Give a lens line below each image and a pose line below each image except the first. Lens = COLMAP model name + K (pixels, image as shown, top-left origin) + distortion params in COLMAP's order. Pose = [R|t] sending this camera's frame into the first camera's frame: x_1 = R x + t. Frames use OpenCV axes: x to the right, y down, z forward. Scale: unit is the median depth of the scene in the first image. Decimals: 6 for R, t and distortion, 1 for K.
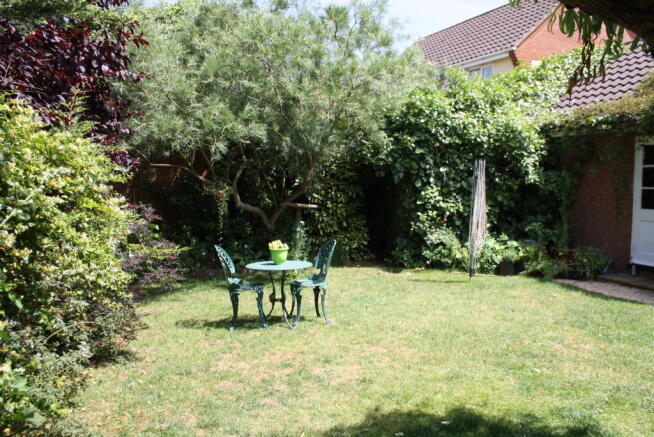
lens RADIAL K [[557.4, 0, 327.0], [0, 557.4, 218.5], [0, 0, 1]] dist [-0.170638, 0.140369]
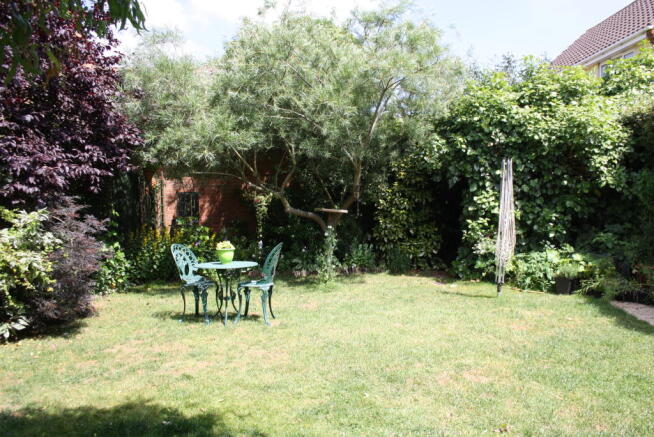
lens RADIAL K [[557.4, 0, 327.0], [0, 557.4, 218.5], [0, 0, 1]] dist [-0.170638, 0.140369]
pose [[0.917176, 0.010443, -0.398345, 0.310867], [-0.017715, 0.999737, -0.014579, 0.005023], [0.398088, 0.020428, 0.917120, 0.071321]]
